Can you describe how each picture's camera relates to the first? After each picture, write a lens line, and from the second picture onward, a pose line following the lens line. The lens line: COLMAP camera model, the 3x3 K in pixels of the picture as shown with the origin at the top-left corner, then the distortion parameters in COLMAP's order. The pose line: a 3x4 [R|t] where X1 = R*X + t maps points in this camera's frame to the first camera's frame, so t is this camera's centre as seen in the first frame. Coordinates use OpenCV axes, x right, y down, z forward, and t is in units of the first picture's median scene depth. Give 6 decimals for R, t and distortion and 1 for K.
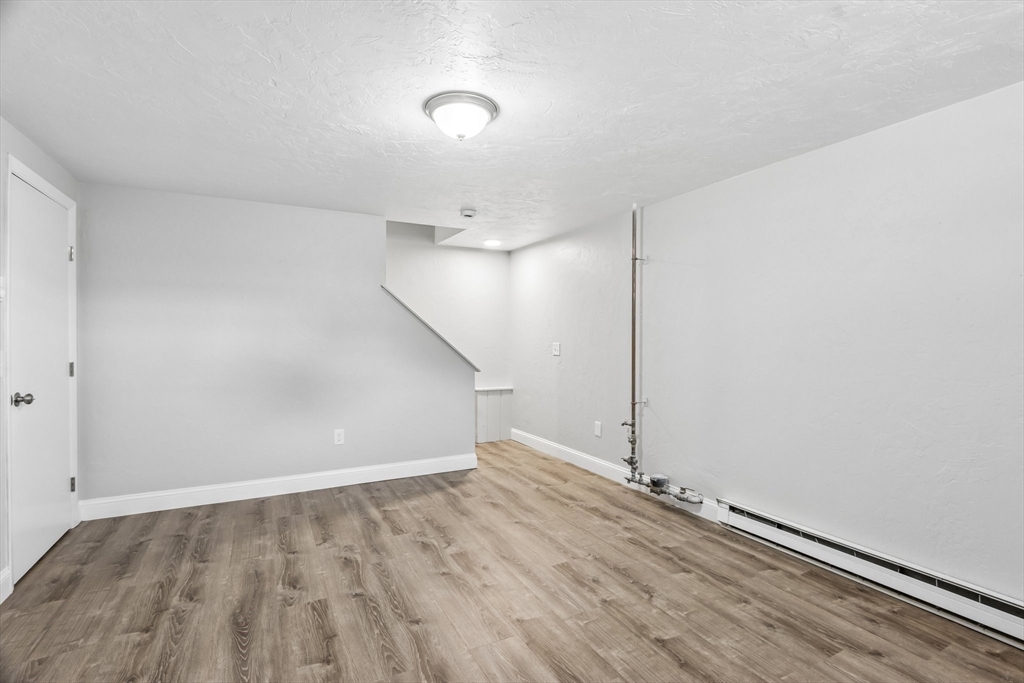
lens RADIAL K [[488.4, 0, 511.9], [0, 488.4, 340.1], [0, 0, 1]] dist [-0.018836, 0.000728]
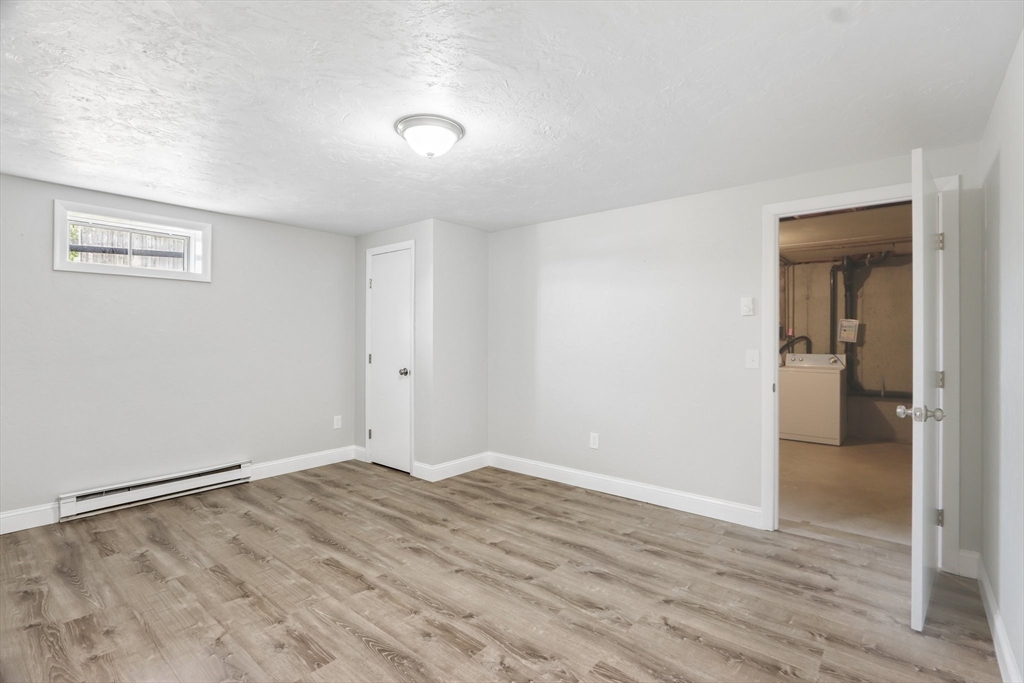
lens RADIAL K [[488.4, 0, 516.5], [0, 488.4, 341.6], [0, 0, 1]] dist [-0.018836, 0.000728]
pose [[-0.925565, -0.001134, -0.378588, 0.118852], [-0.007453, 0.999856, 0.015225, -0.019689], [0.378516, 0.016913, -0.925440, 1.951651]]
